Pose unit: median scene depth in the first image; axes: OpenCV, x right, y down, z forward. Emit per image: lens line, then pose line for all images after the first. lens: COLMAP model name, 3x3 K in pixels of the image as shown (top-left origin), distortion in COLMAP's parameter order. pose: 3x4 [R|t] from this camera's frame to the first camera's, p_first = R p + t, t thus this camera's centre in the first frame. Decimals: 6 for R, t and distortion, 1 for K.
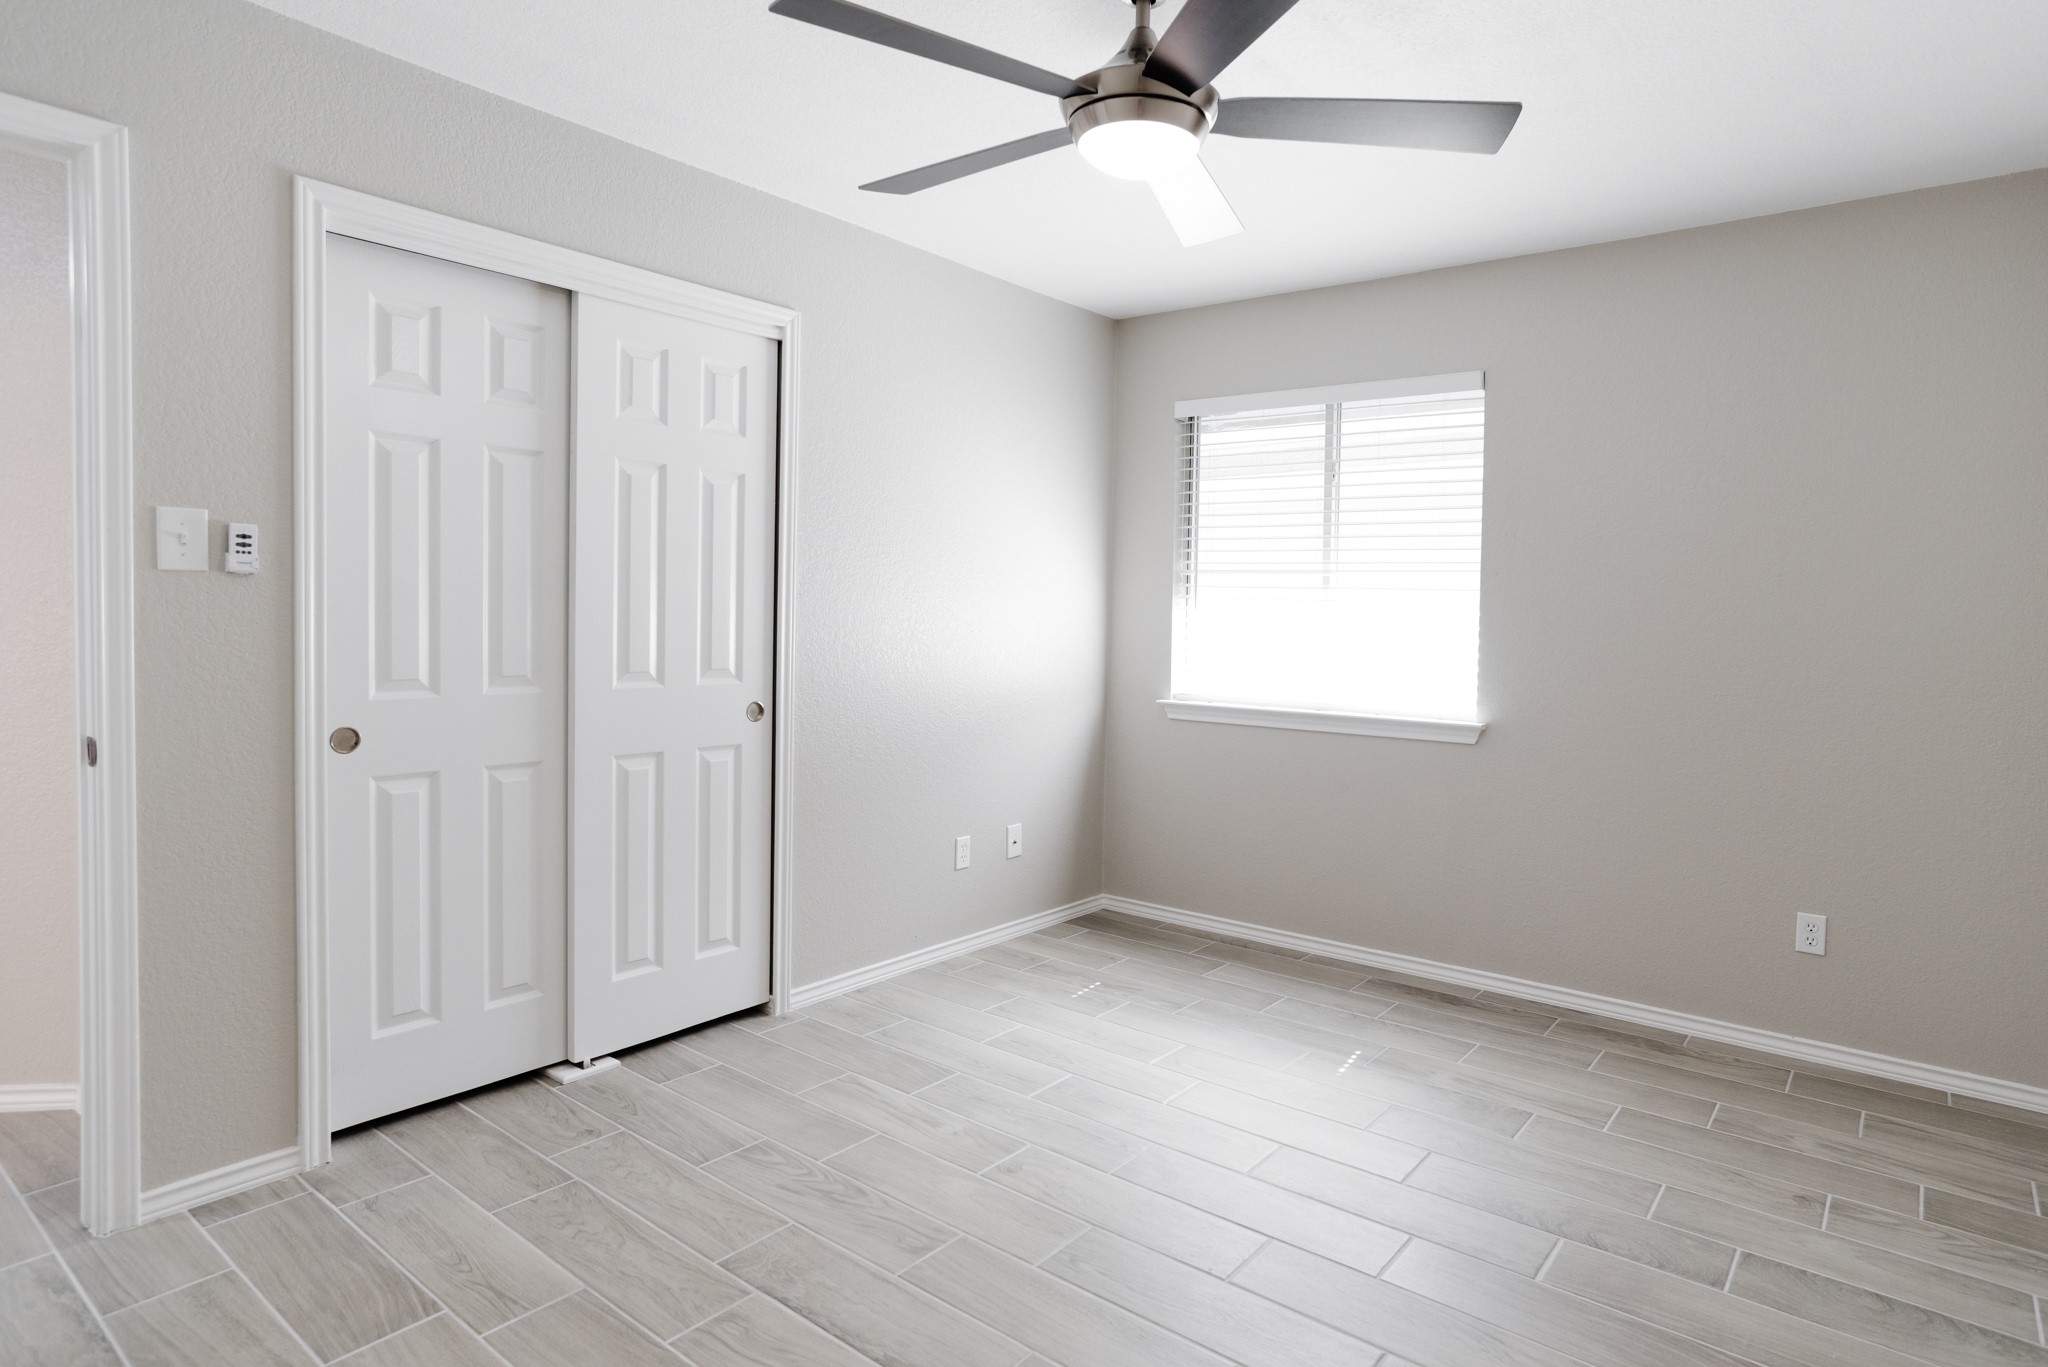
lens RADIAL K [[1131.9, 0, 1100.3], [0, 1131.9, 681.1], [0, 0, 1]] dist [-0.000632, 0.002173]
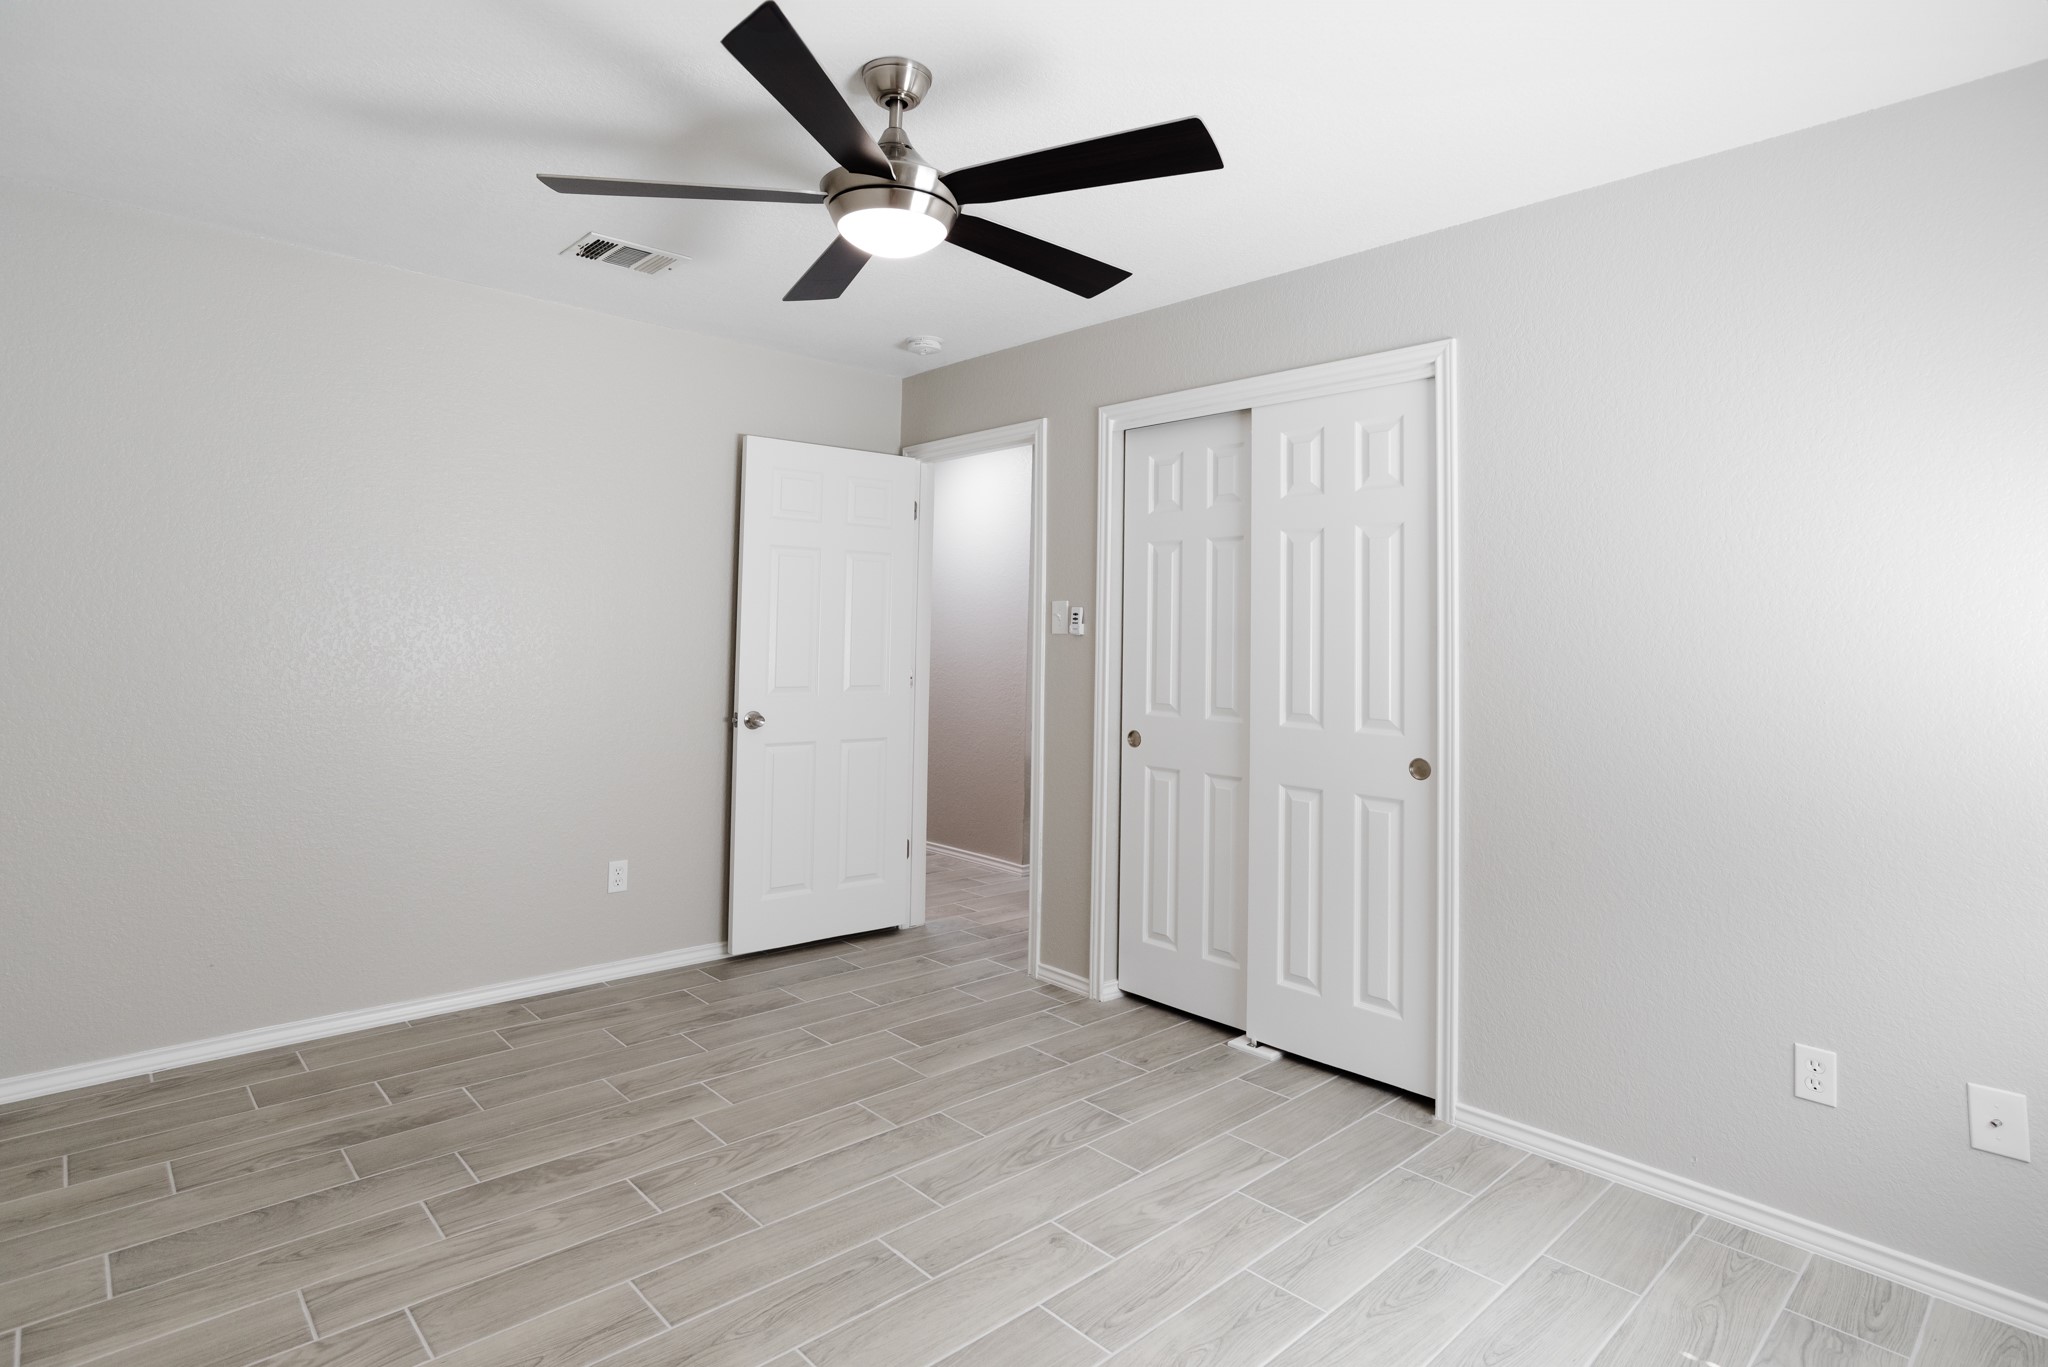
lens RADIAL K [[1070.6, 0, 1027.1], [0, 1070.6, 643.9], [0, 0, 1]] dist [-0.000370, 0.001463]
pose [[-0.177046, -0.027944, -0.983806, 0.627558], [-0.085212, 0.996278, -0.012963, -0.036490], [0.980507, 0.081537, -0.178768, 0.845503]]
